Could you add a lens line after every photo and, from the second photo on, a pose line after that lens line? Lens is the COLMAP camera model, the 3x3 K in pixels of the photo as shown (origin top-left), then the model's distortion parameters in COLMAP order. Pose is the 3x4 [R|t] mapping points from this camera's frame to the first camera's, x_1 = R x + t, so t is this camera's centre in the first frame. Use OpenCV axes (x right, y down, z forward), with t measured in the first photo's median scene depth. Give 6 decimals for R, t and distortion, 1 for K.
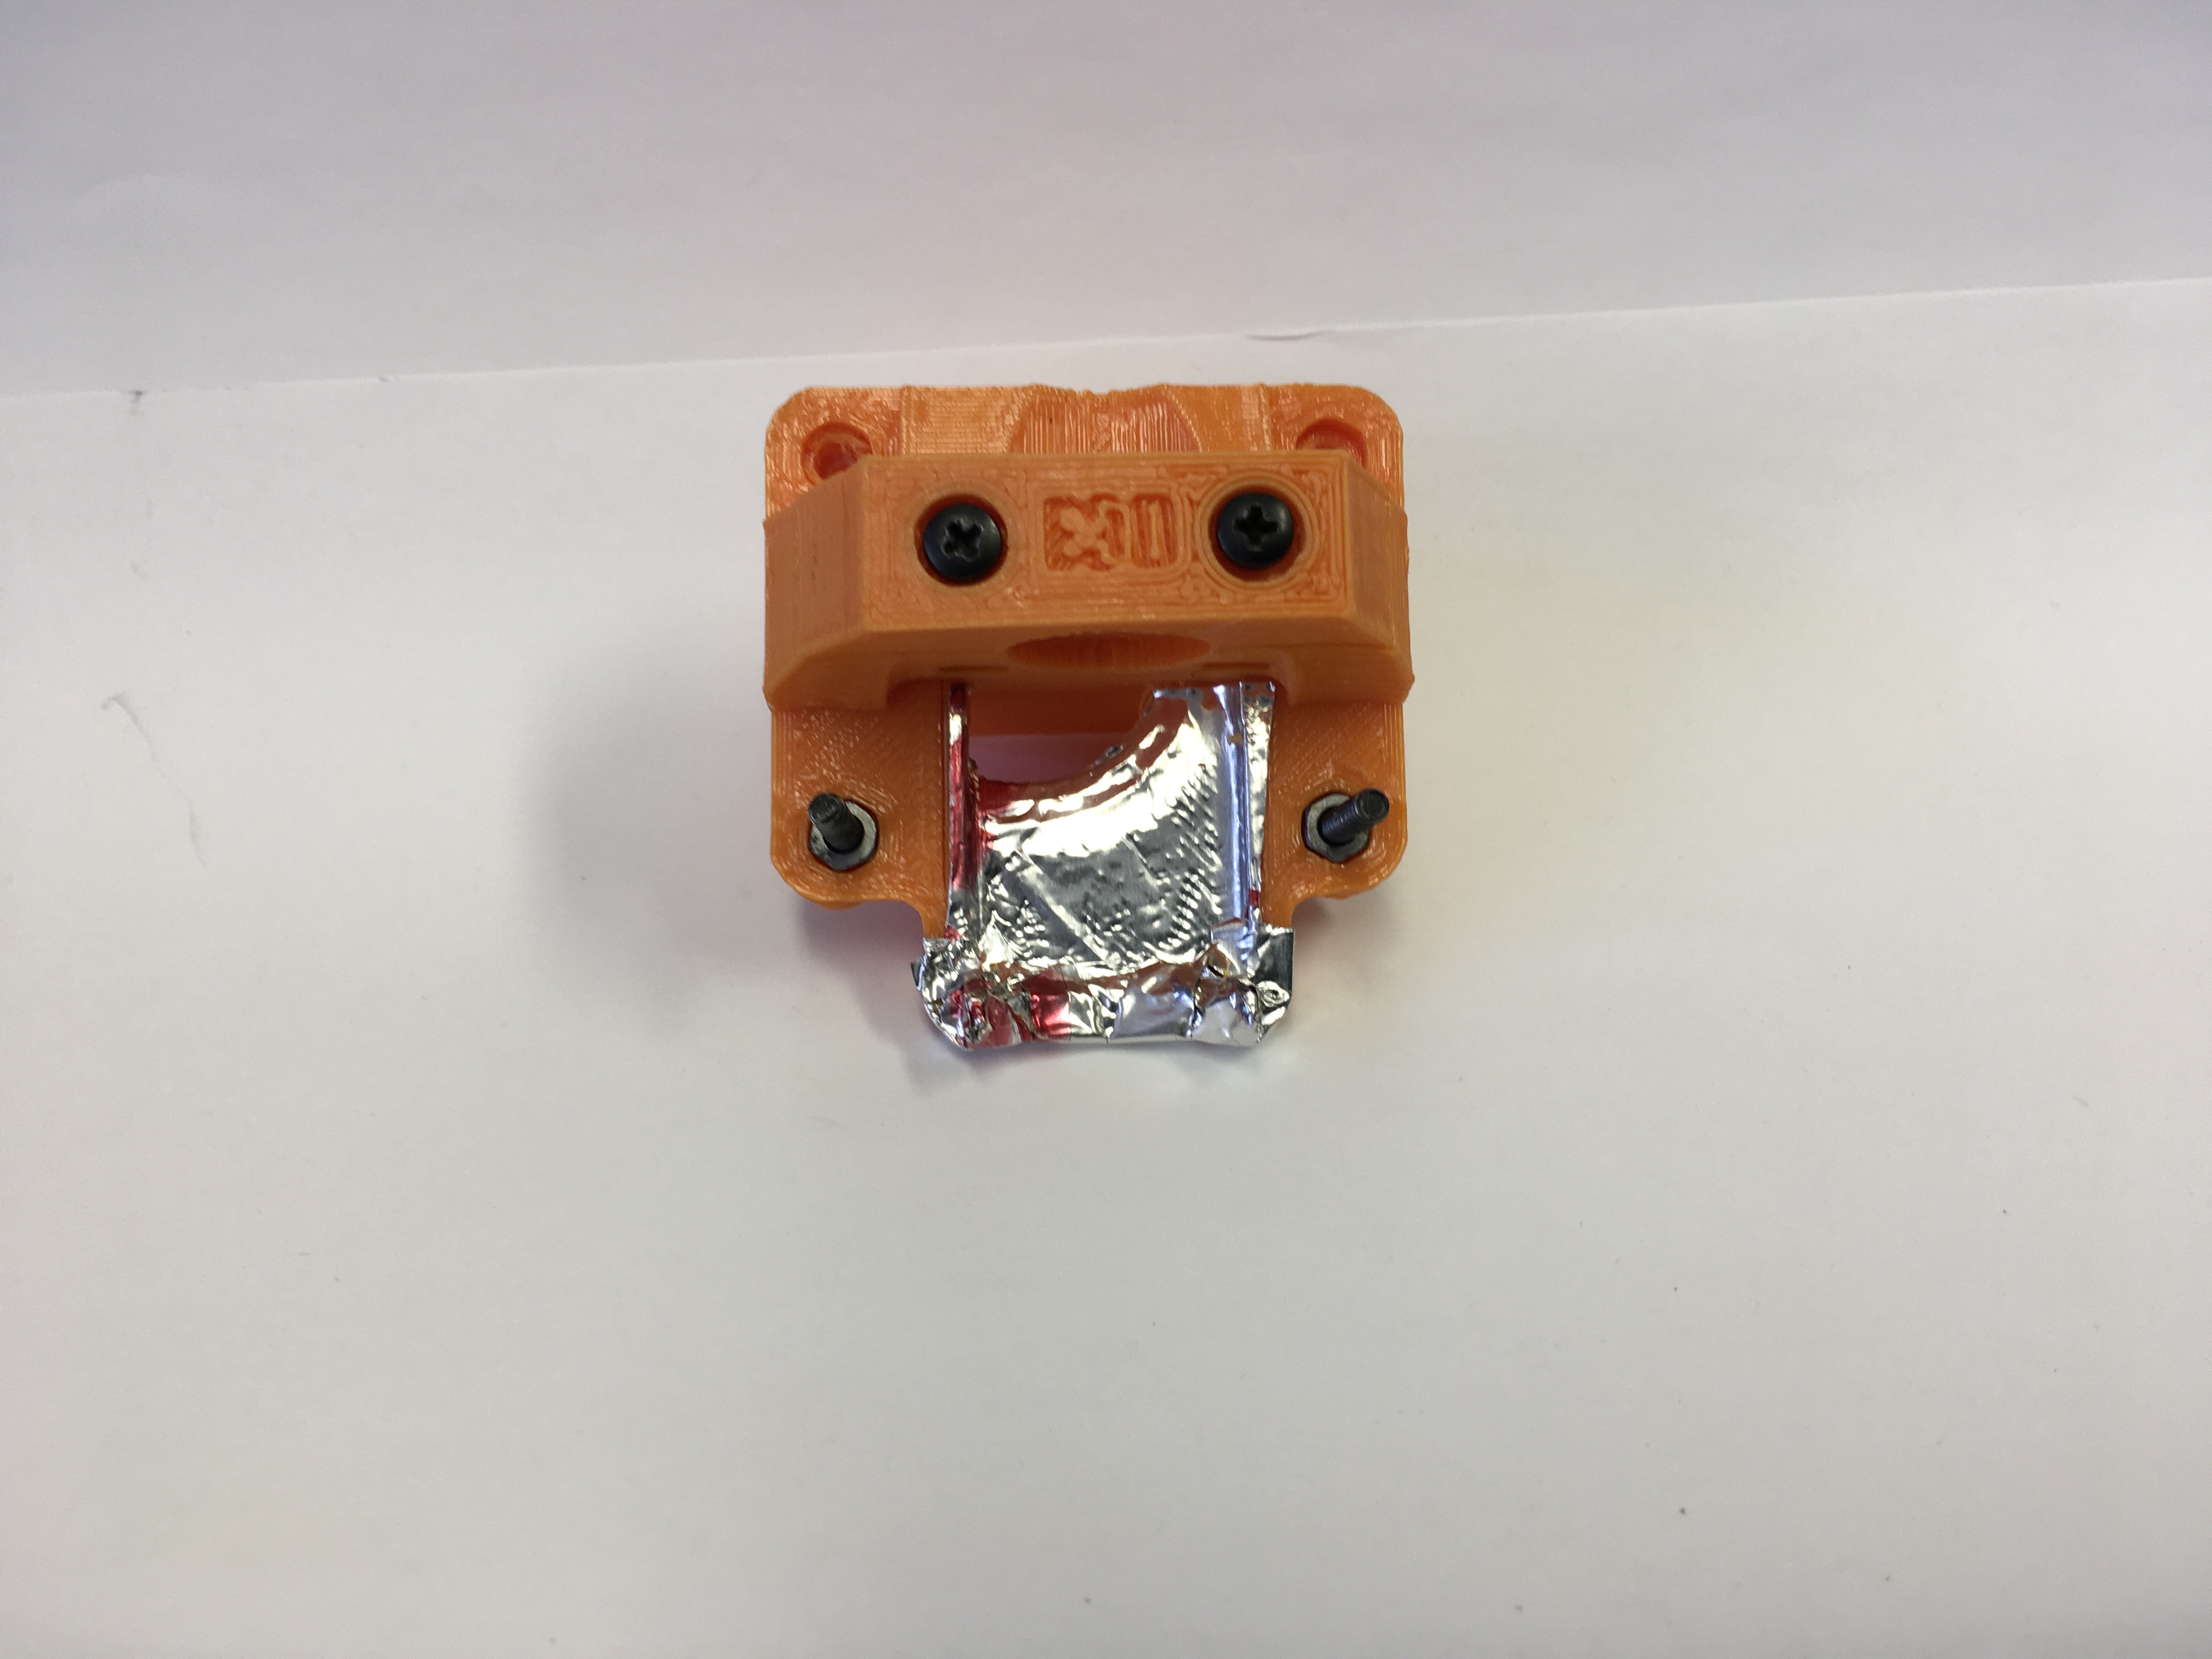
lens RADIAL K [[1879.7, 0, 1104.1], [0, 1879.7, 825.3], [0, 0, 1]] dist [0.013716, 0.000092]
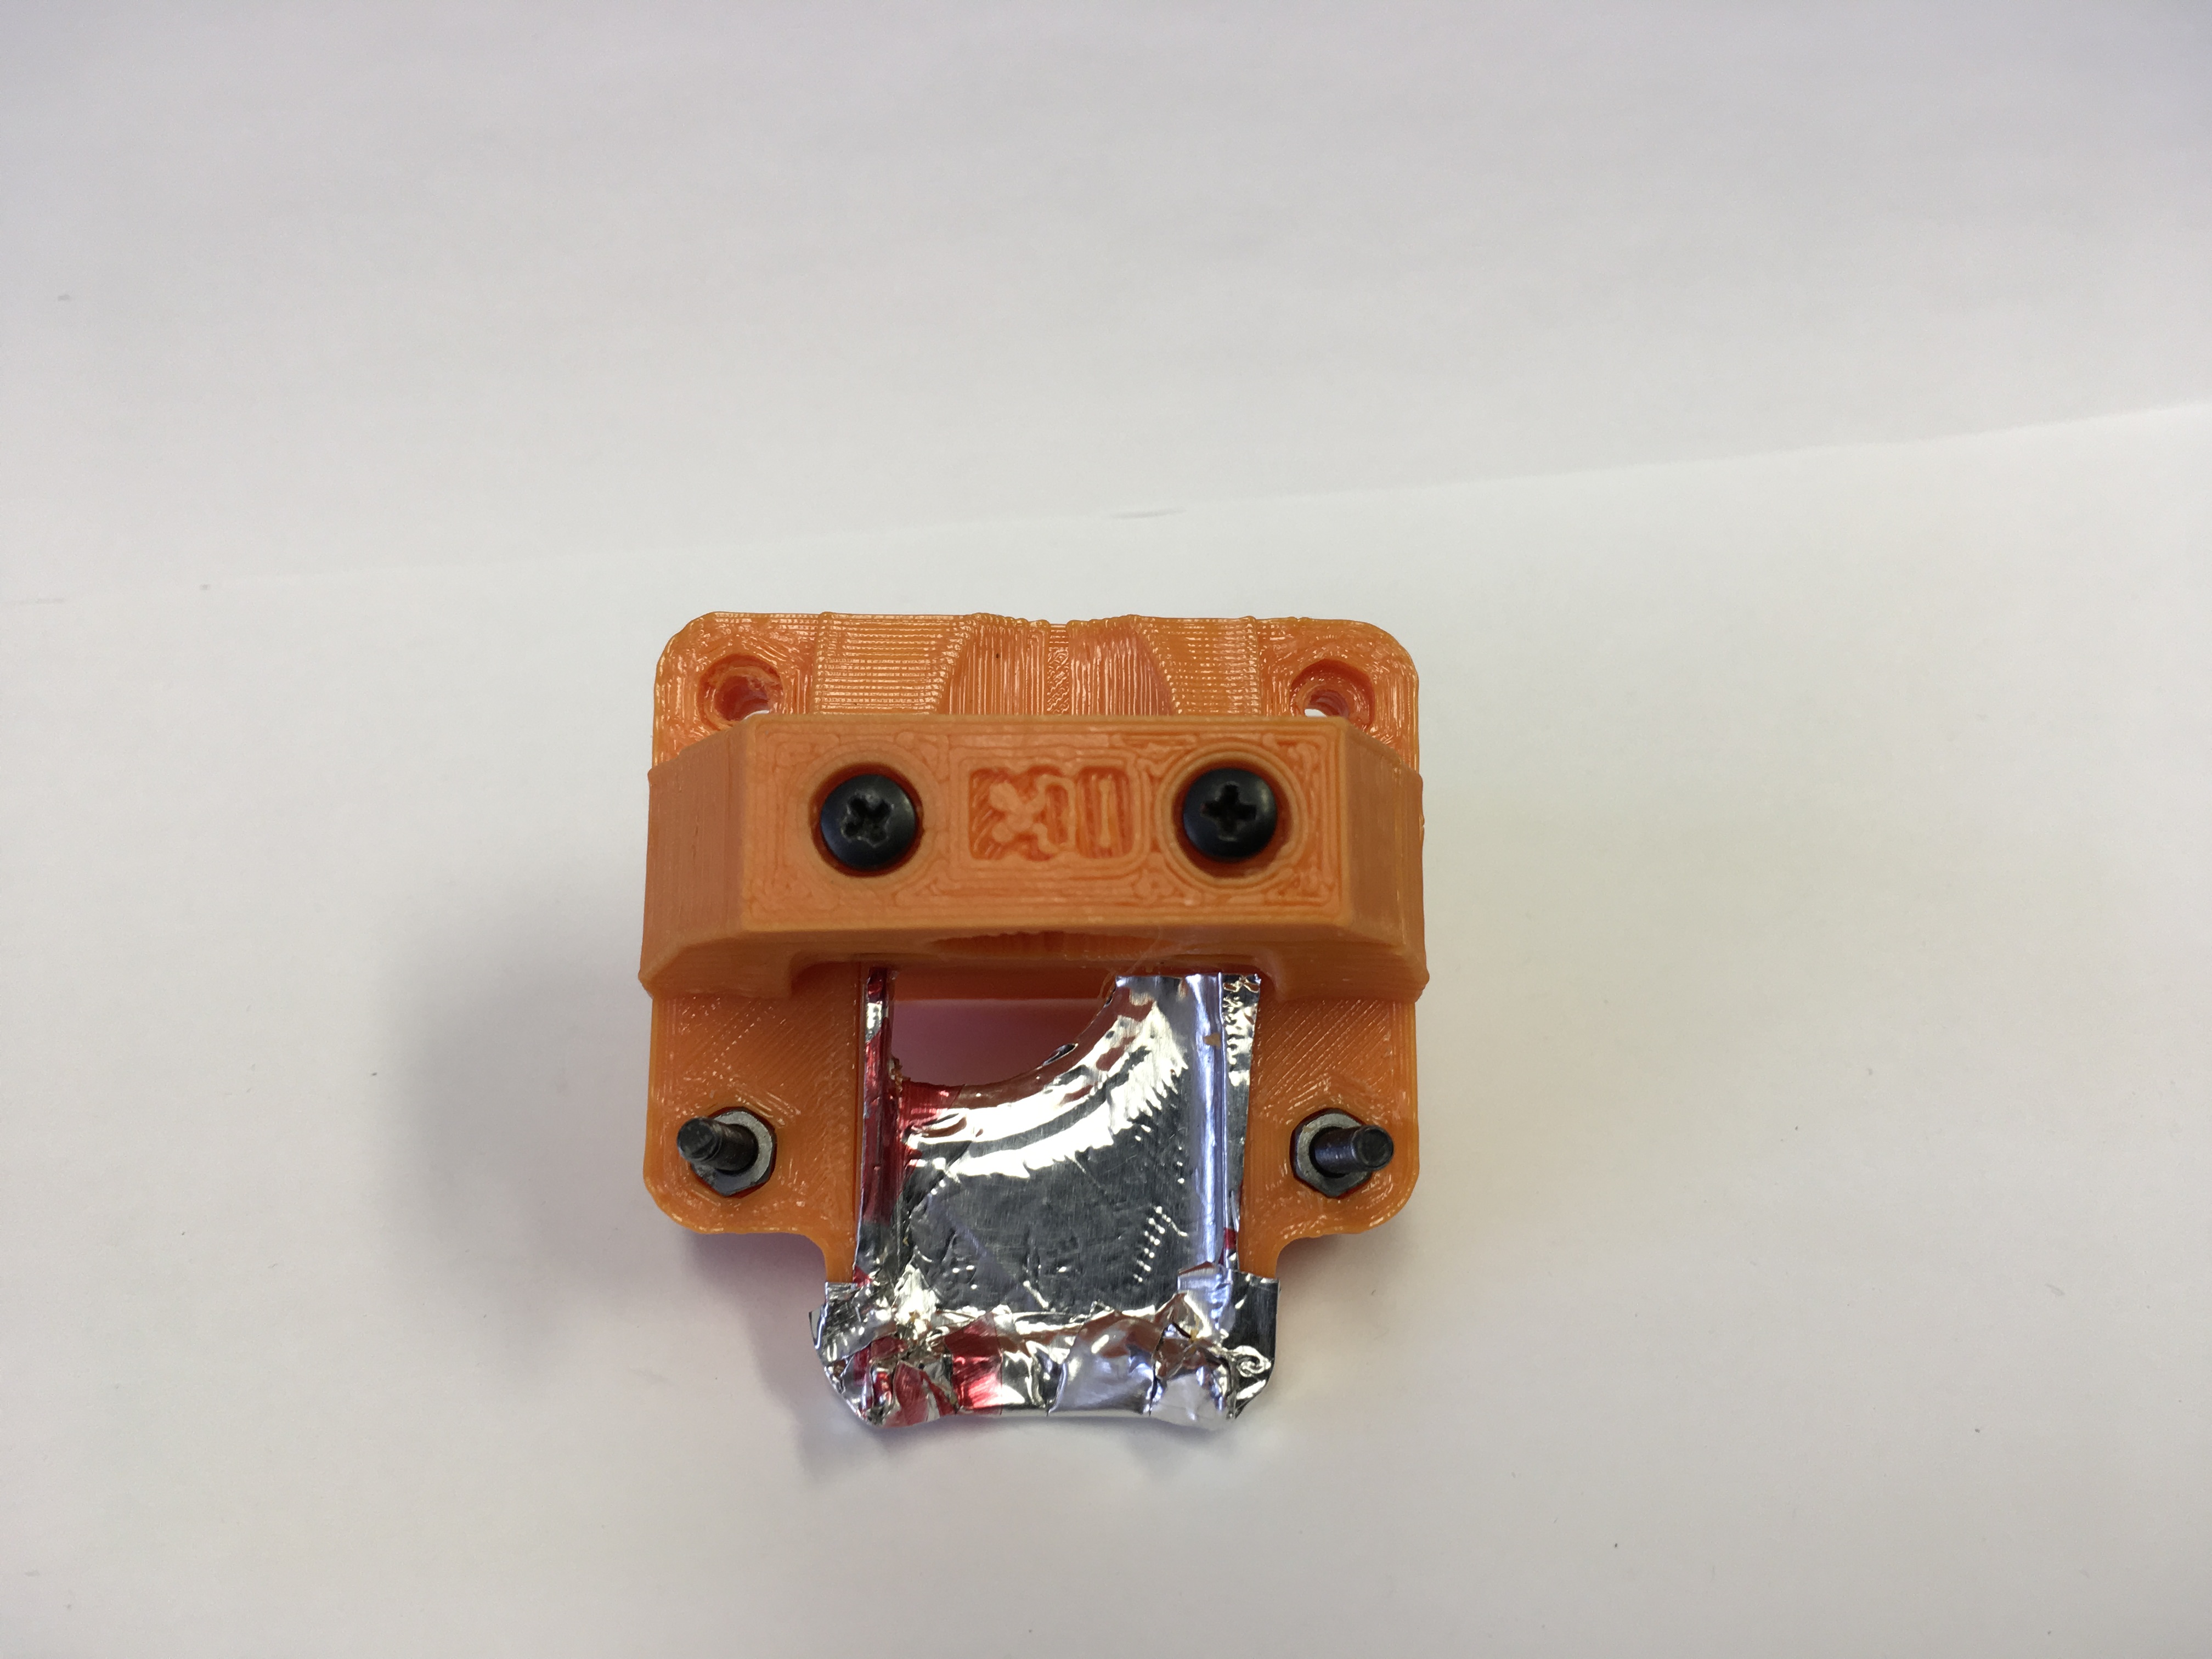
lens RADIAL K [[1879.7, 0, 1107.3], [0, 1879.7, 832.5], [0, 0, 1]] dist [0.013716, 0.000092]
pose [[0.999624, 0.019327, -0.019443, 0.038982], [-0.020414, 0.998145, -0.057354, -0.090813], [0.018299, 0.057730, 0.998165, 0.171890]]
